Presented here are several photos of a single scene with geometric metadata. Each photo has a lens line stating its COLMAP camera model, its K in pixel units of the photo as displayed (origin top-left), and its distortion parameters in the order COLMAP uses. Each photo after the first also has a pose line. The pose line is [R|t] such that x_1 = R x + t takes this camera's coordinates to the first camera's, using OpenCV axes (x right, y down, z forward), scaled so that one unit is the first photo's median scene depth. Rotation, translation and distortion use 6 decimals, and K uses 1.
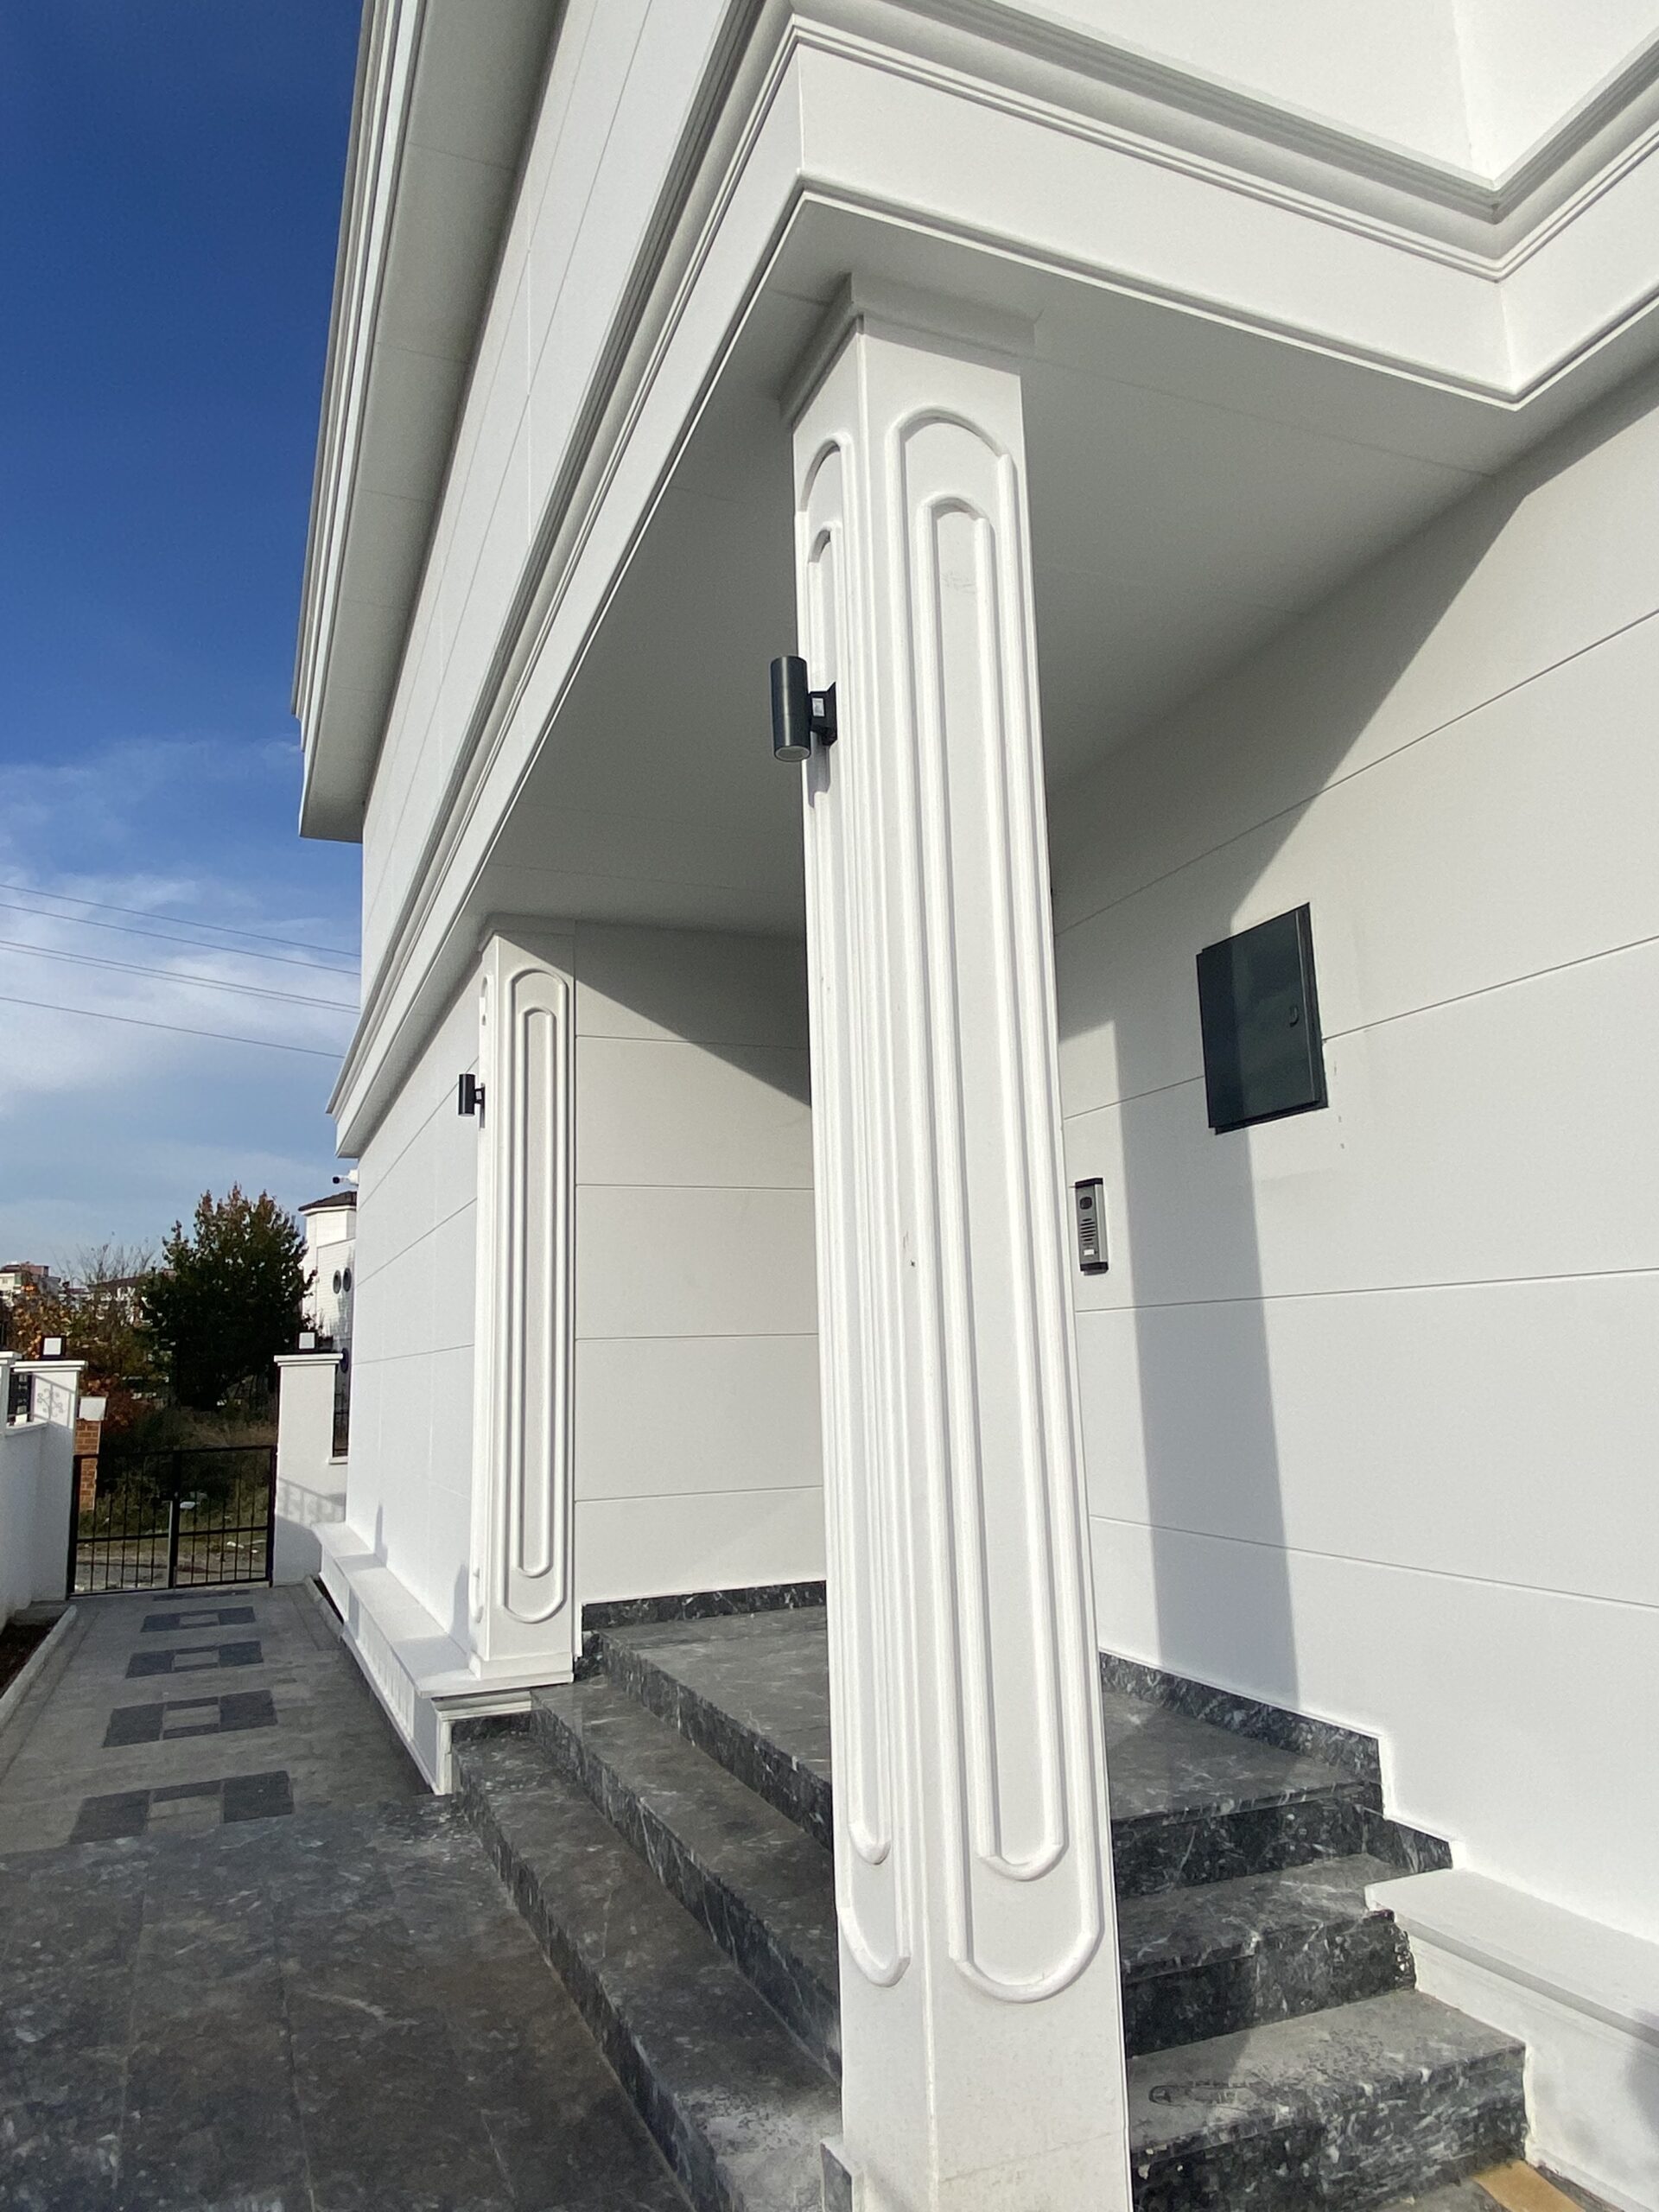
lens RADIAL K [[1459.7, 0, 835.5], [0, 1459.7, 1121.4], [0, 0, 1]] dist [0.074770, -0.068146]
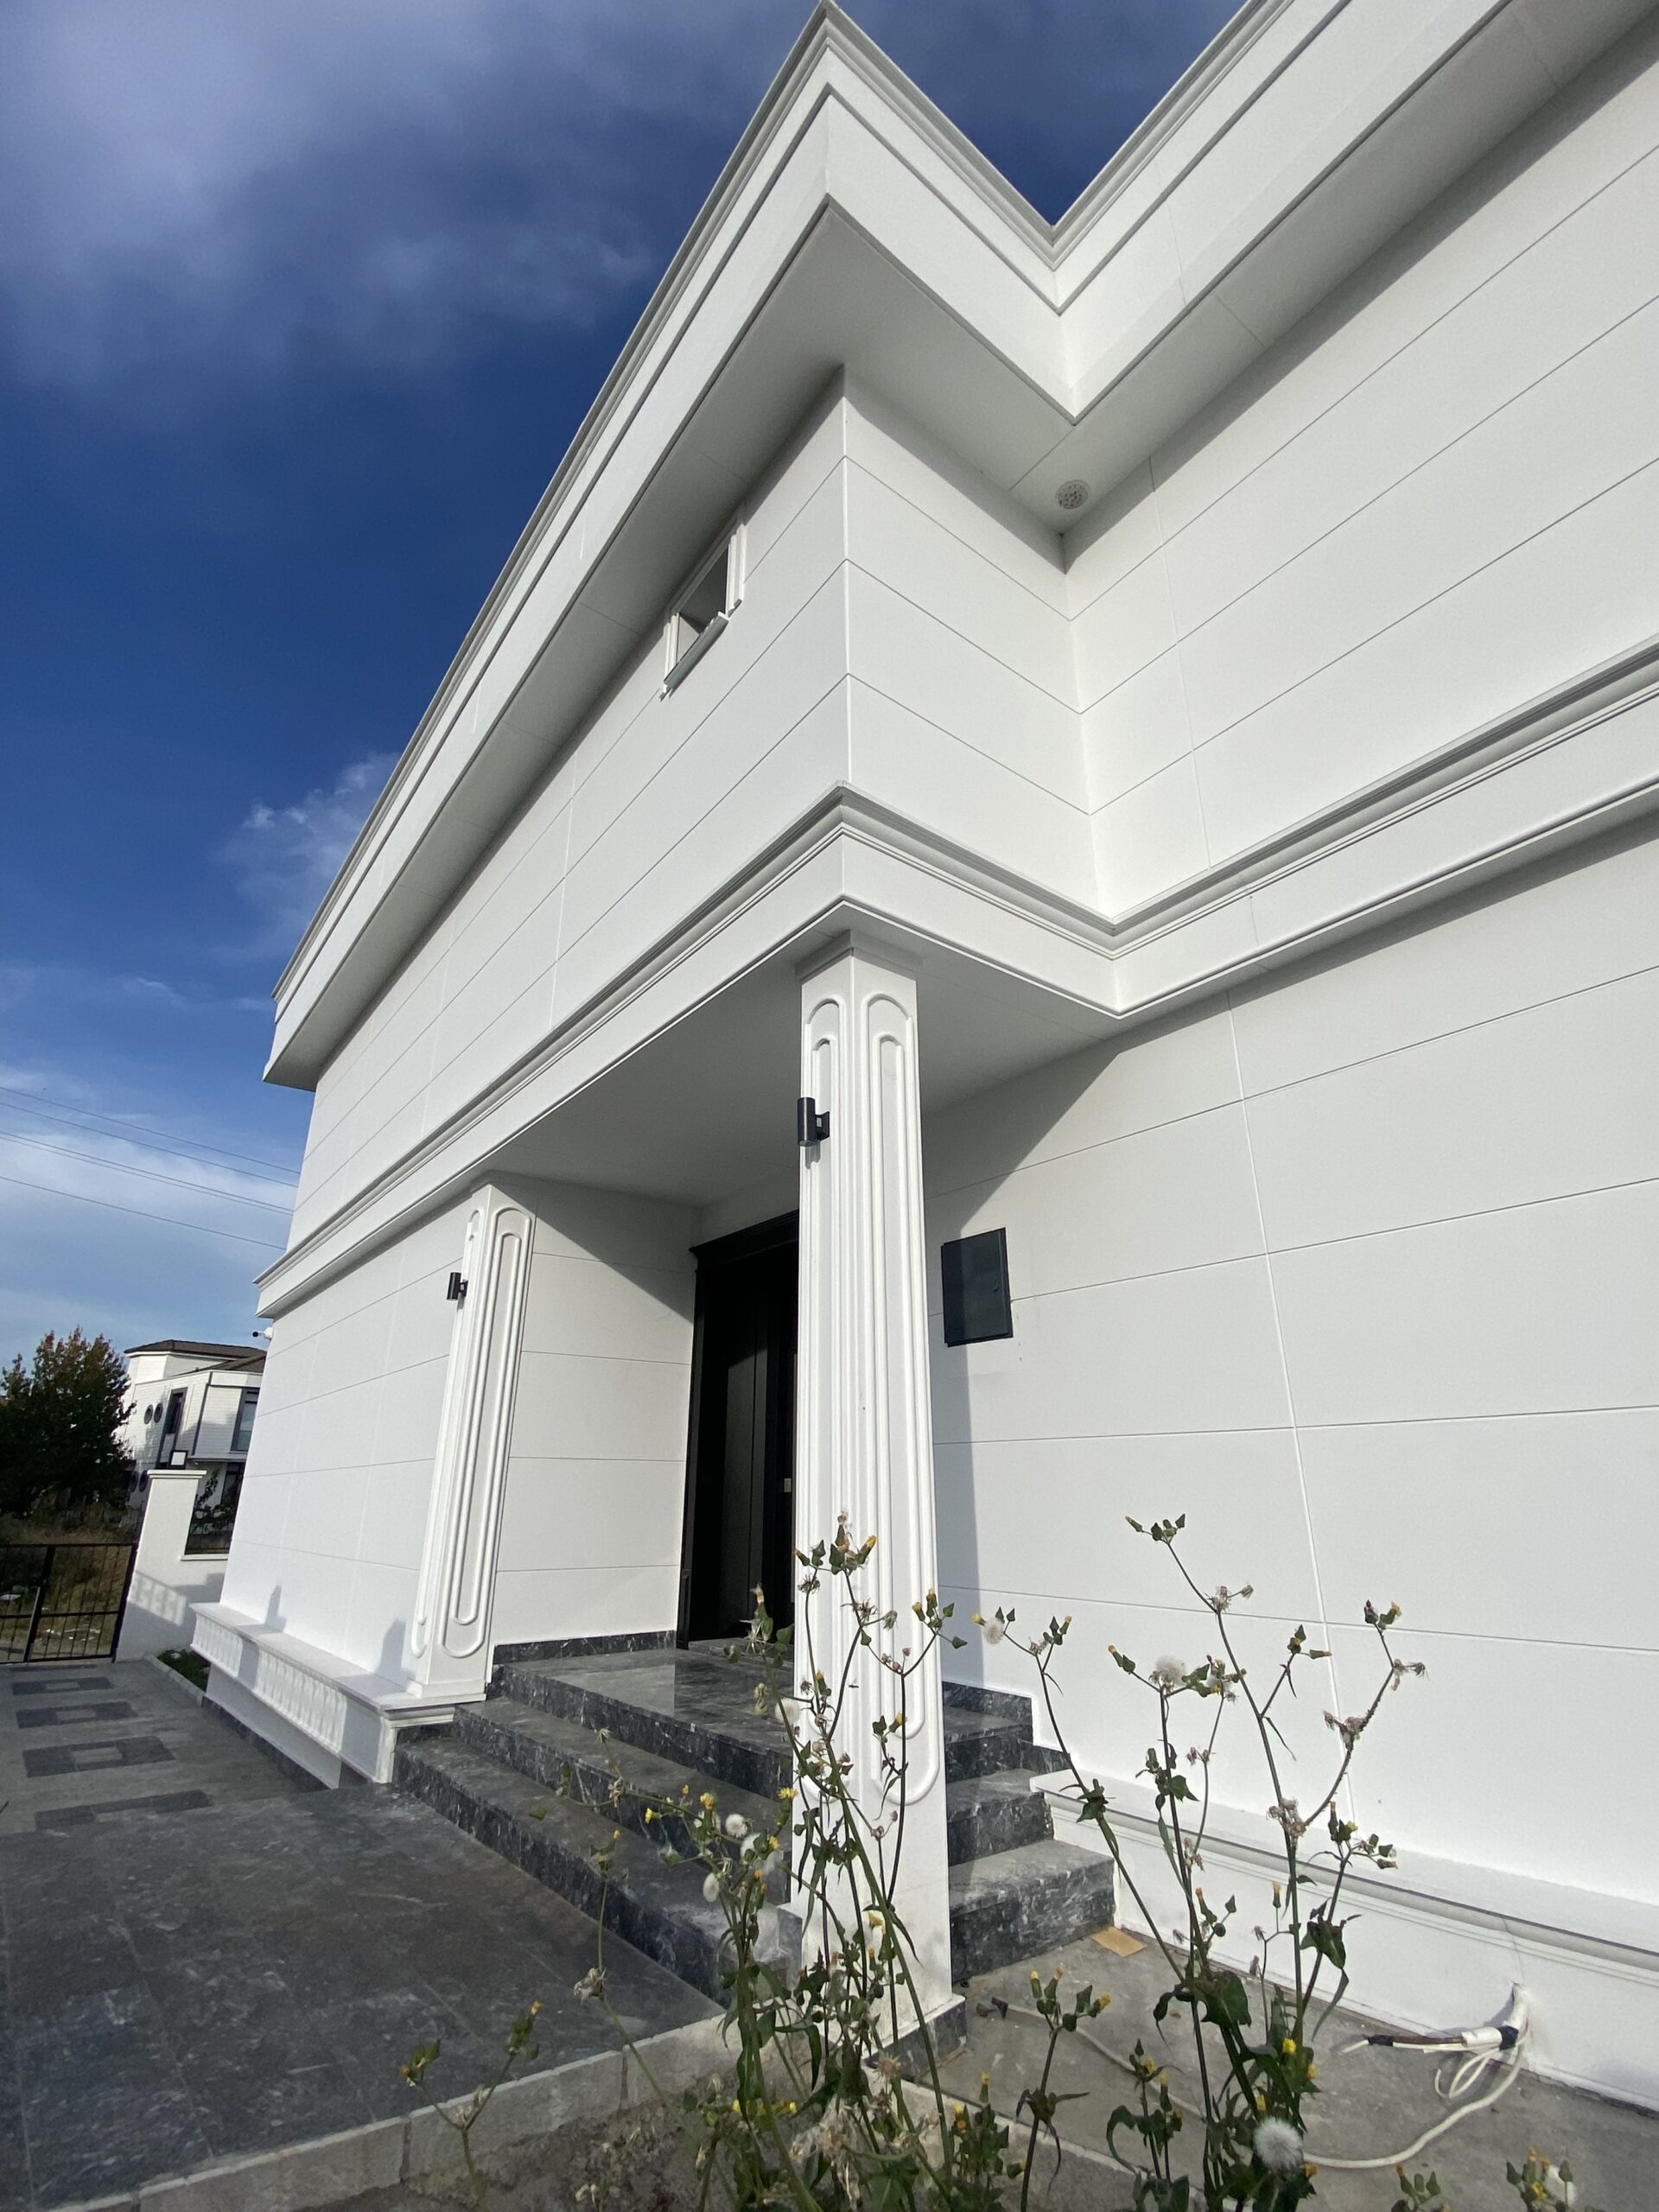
lens RADIAL K [[1035.5, 0, 829.5], [0, 1035.5, 1106.0], [0, 0, 1]] dist [0.010904, -0.014489]
pose [[0.967007, 0.119141, 0.225171, -0.200831], [-0.071116, 0.975009, -0.210477, -0.002518], [-0.244620, 0.187519, 0.951314, -0.229680]]
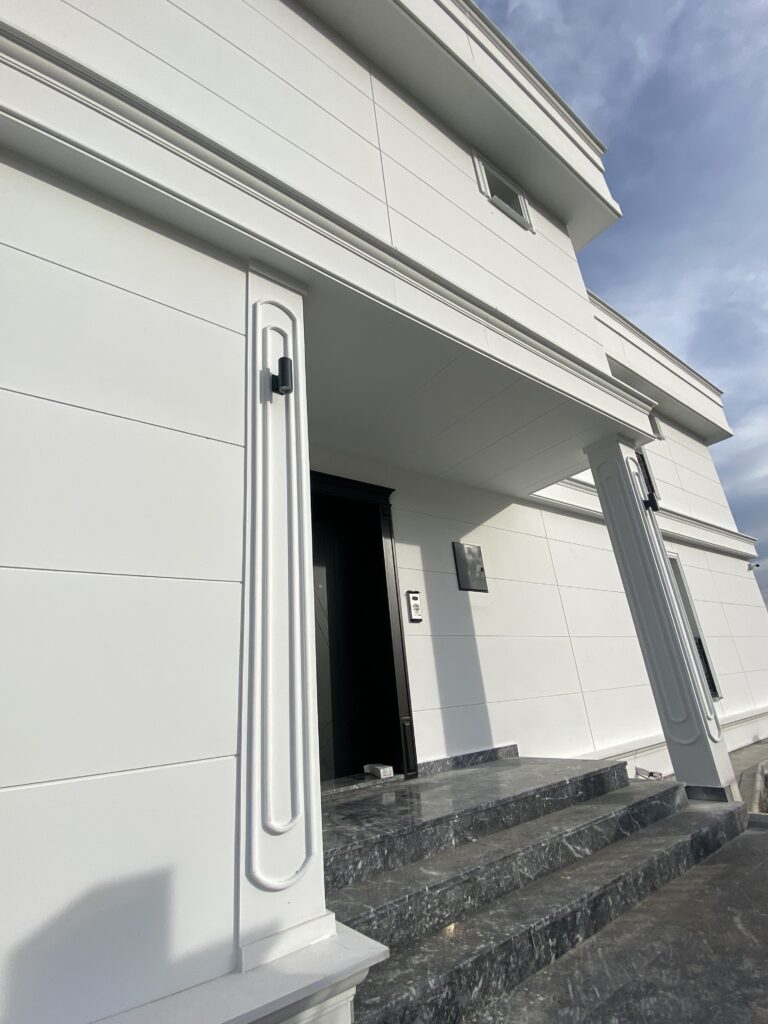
lens RADIAL K [[479.4, 0, 384.0], [0, 479.4, 512.0], [0, 0, 1]] dist [0.010904, -0.014489]
pose [[-0.243759, 0.397259, 0.884741, -0.832336], [-0.068127, 0.902991, -0.424224, 0.351922], [-0.967440, -0.163683, -0.193048, 1.433087]]
